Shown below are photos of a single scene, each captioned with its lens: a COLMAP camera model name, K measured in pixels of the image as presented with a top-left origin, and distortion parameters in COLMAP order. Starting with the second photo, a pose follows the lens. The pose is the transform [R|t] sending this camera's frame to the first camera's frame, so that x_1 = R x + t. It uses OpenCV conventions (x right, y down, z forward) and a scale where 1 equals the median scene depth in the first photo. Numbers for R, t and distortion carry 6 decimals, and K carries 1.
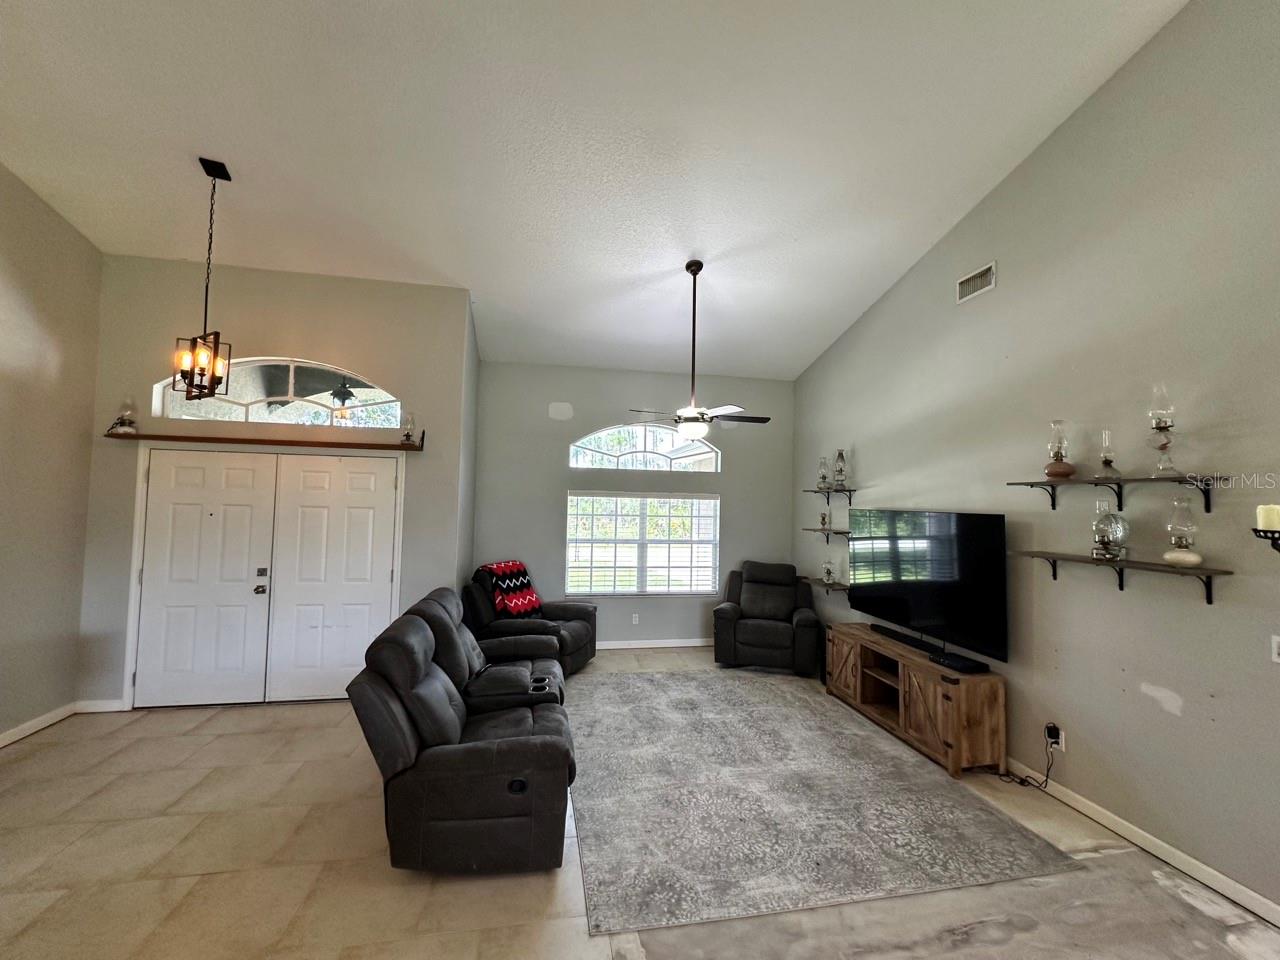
lens RADIAL K [[509.8, 0, 638.7], [0, 509.8, 476.3], [0, 0, 1]] dist [-0.002127, 0.000014]
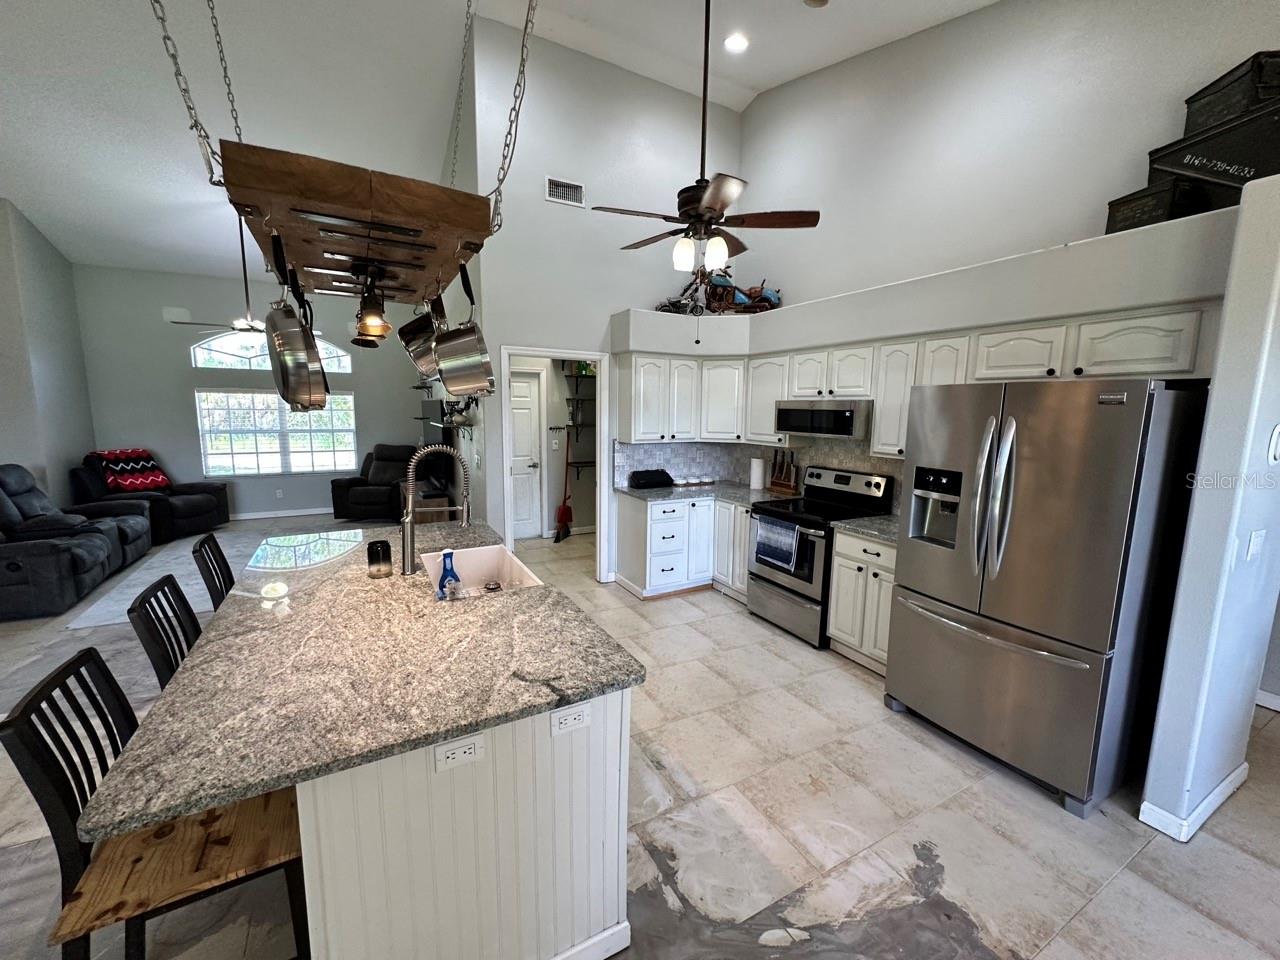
lens RADIAL K [[509.8, 0, 640.9], [0, 509.8, 478.6], [0, 0, 1]] dist [-0.002127, 0.000014]
pose [[0.951303, -0.052210, 0.303805, 0.642953], [-0.006340, 0.982030, 0.188618, 0.009467], [-0.308193, -0.181359, 0.933877, -0.585322]]
